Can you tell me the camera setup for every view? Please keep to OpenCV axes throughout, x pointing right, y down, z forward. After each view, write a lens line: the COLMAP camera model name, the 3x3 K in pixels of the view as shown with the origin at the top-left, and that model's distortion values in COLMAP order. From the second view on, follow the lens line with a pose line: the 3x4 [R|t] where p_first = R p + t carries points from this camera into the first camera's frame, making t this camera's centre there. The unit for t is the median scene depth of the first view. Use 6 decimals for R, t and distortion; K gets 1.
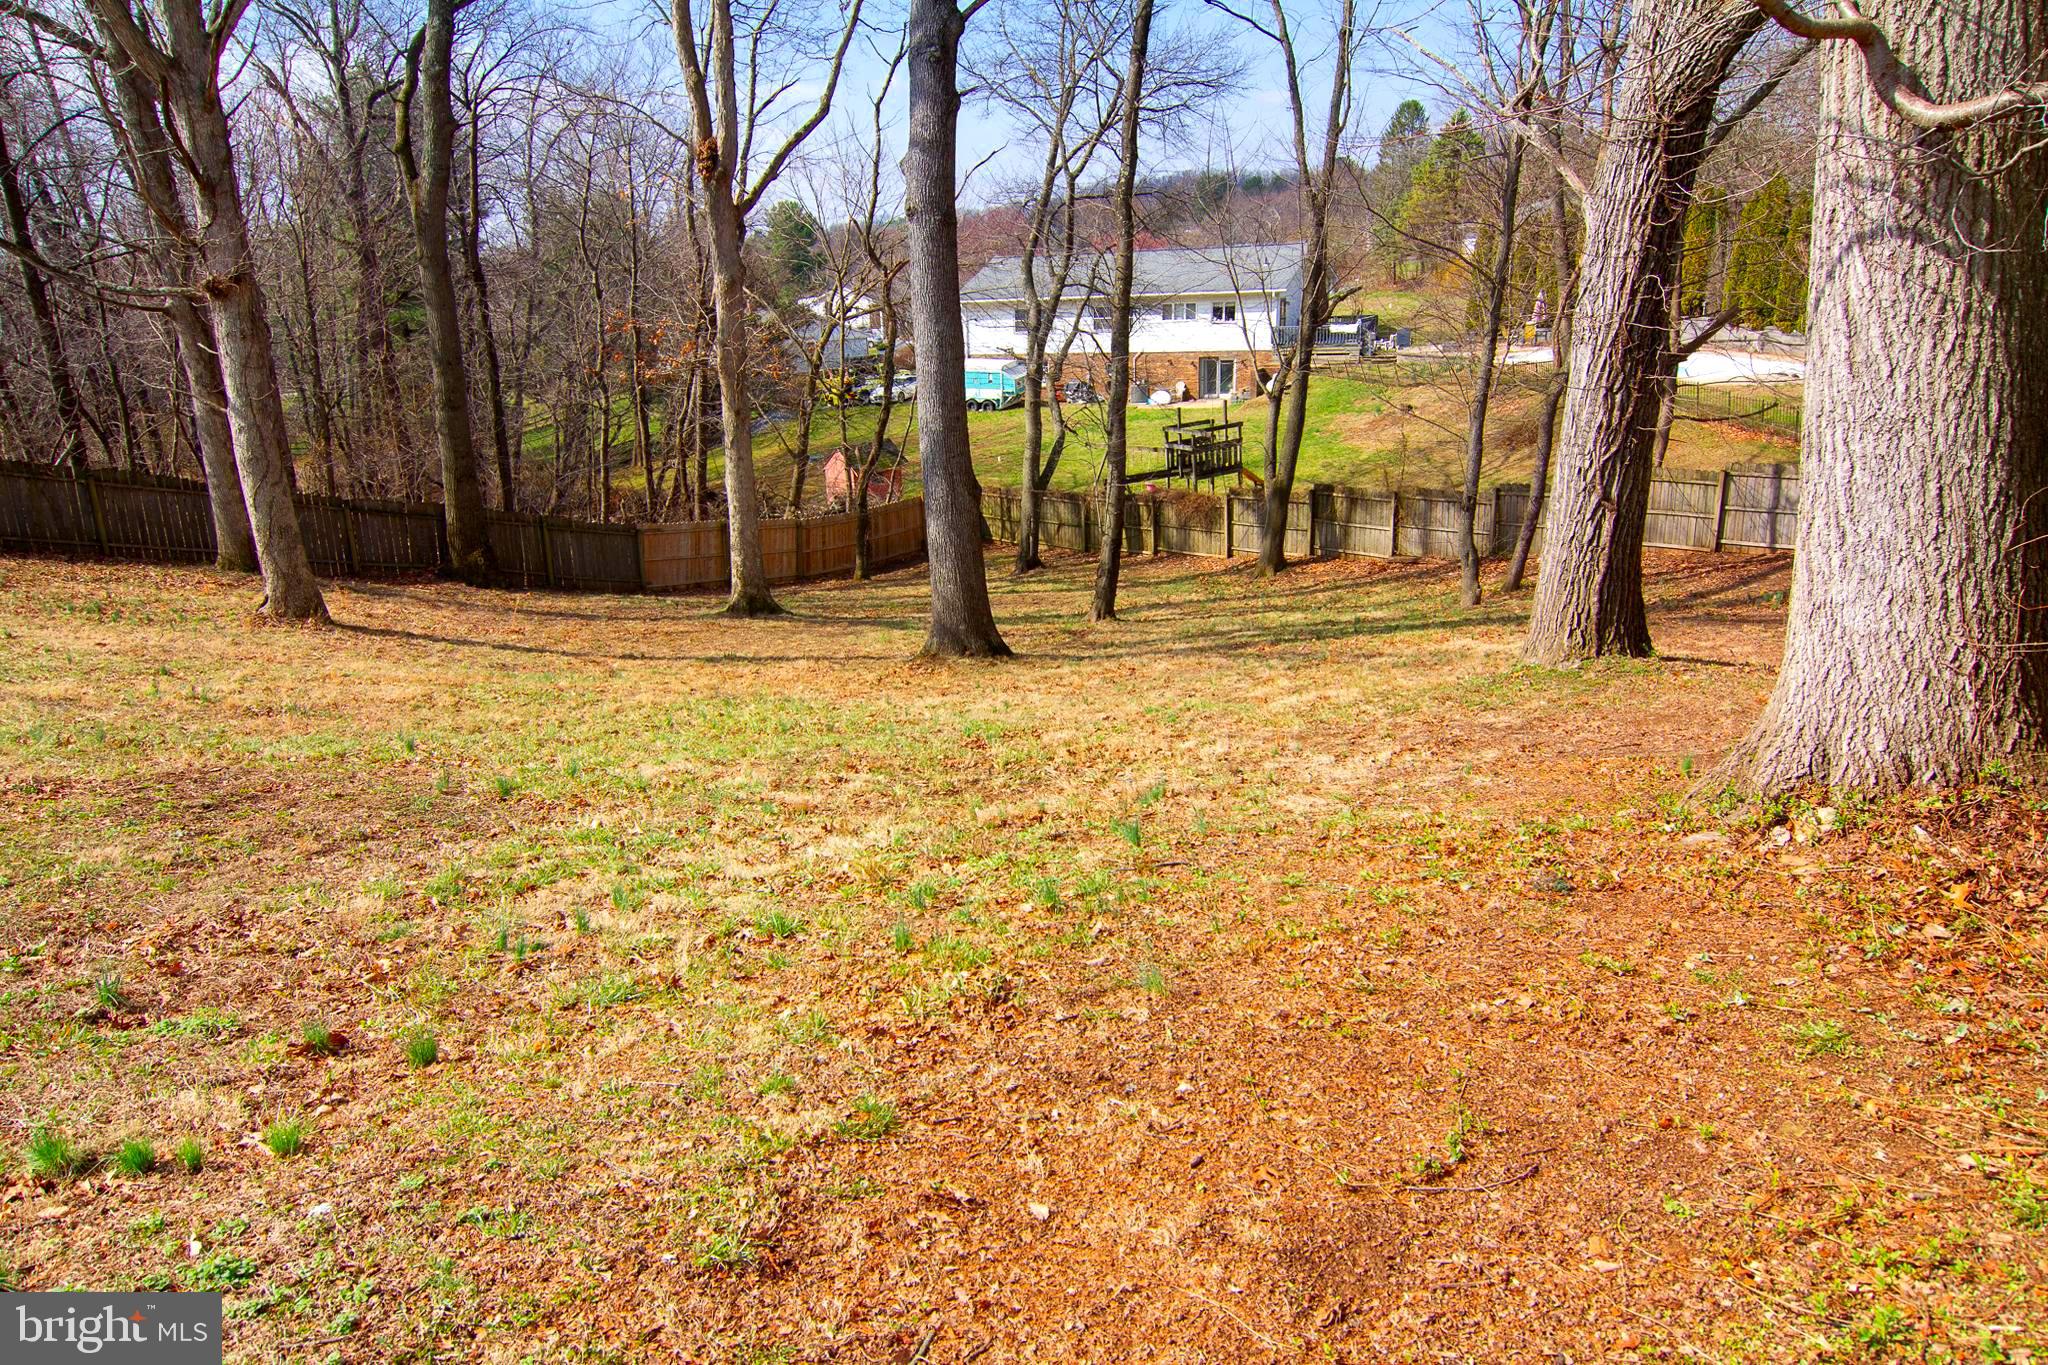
lens RADIAL K [[1370.4, 0, 1024.0], [0, 1370.4, 682.5], [0, 0, 1]] dist [-0.008742, -0.003048]
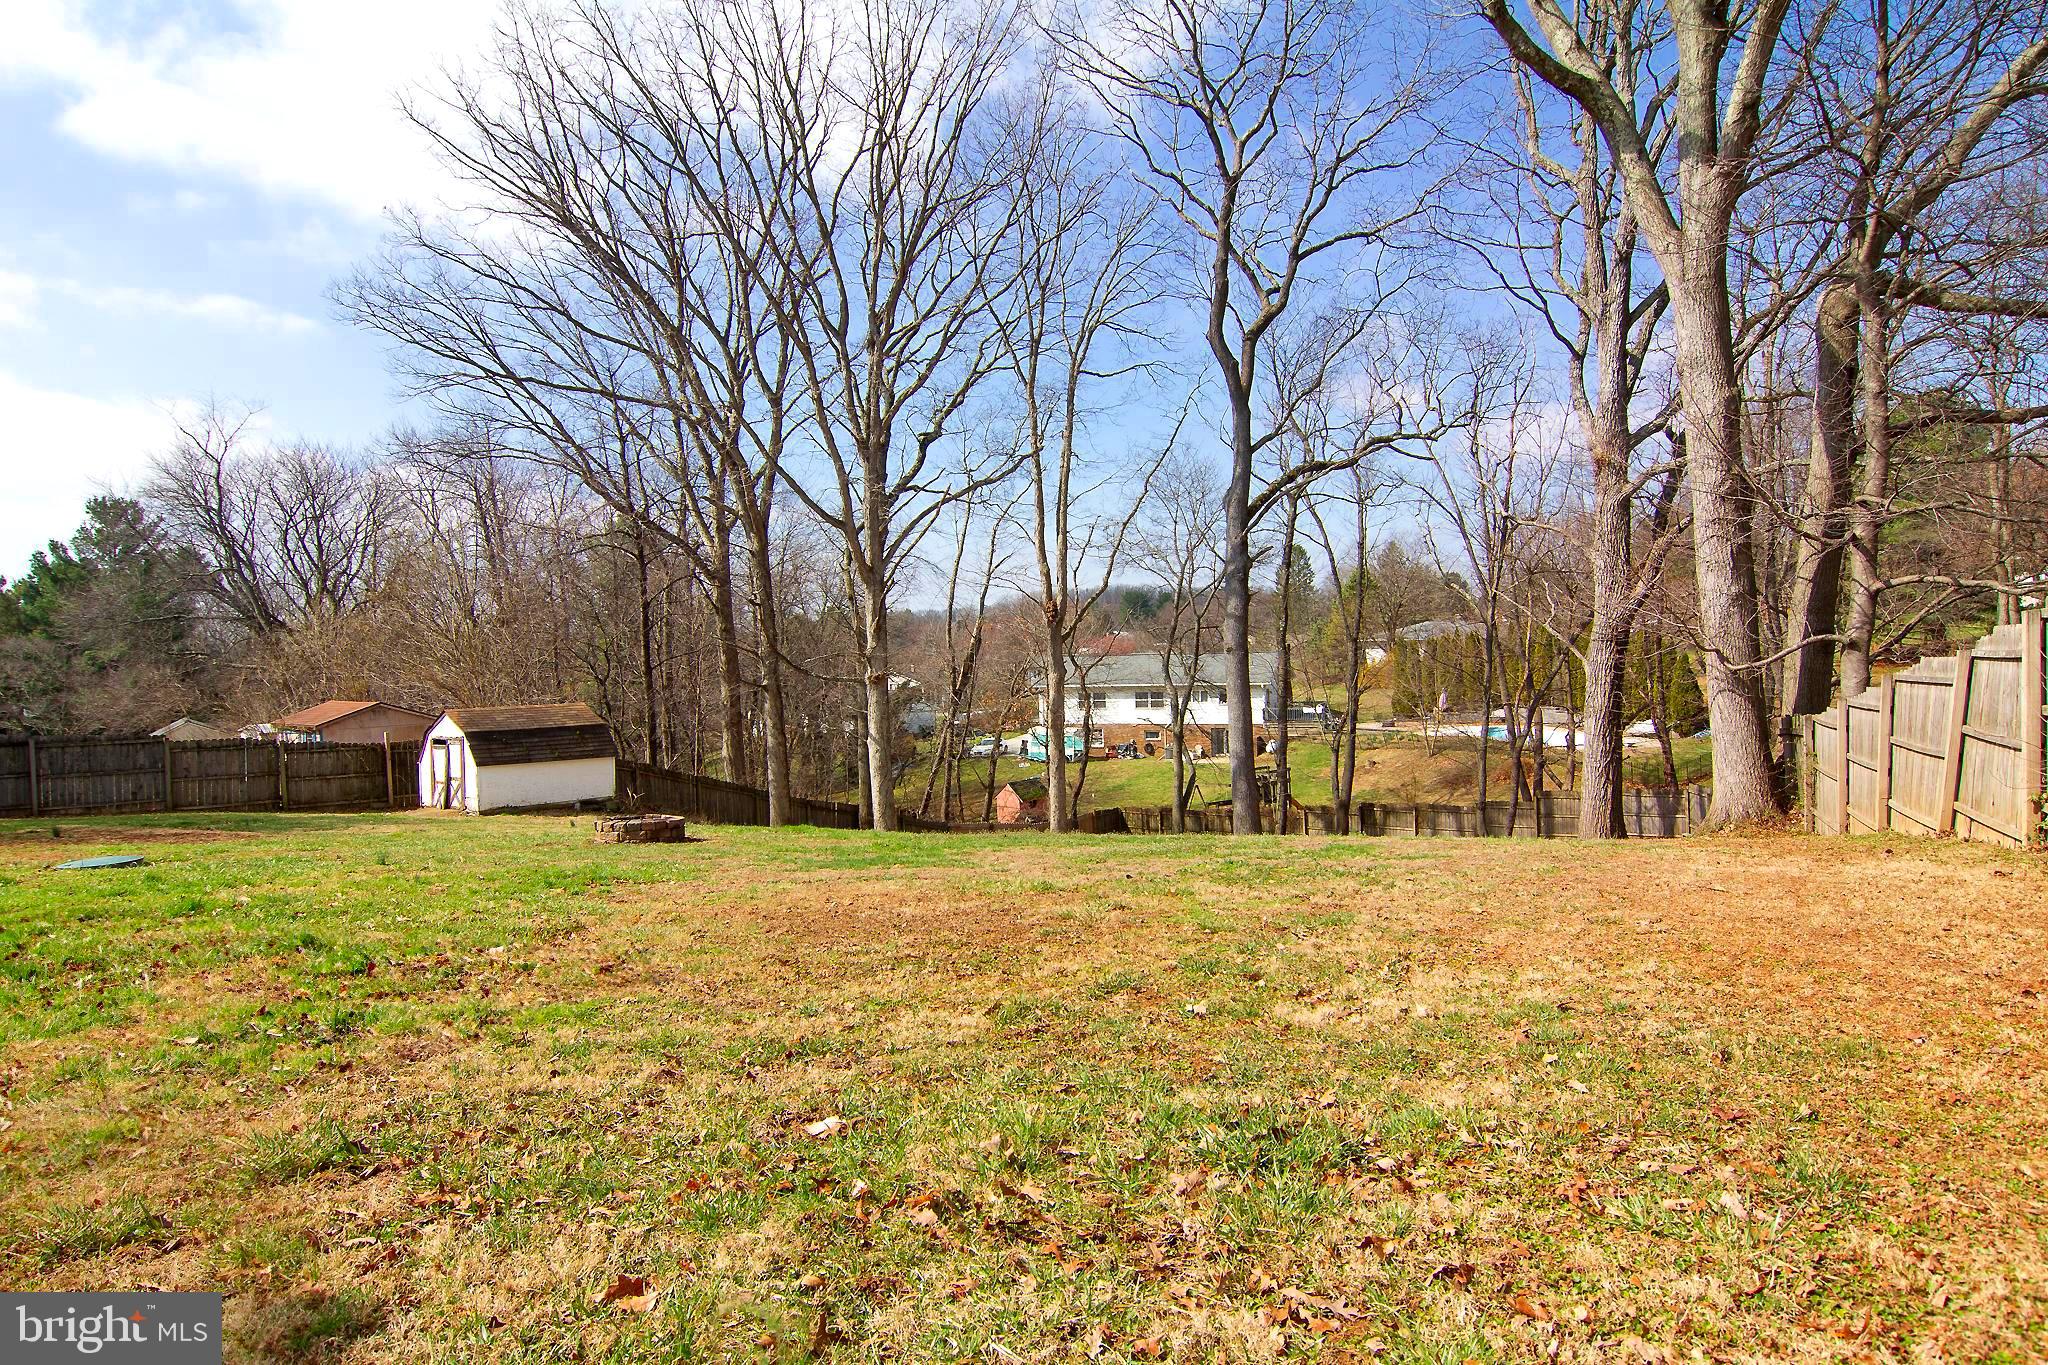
lens RADIAL K [[1282.6, 0, 1024.0], [0, 1282.6, 682.5], [0, 0, 1]] dist [-0.004270, -0.004107]
pose [[0.995045, 0.020799, 0.097227, -0.344591], [0.006049, 0.963402, -0.267994, 0.125986], [-0.099243, 0.267254, 0.958502, -0.467583]]
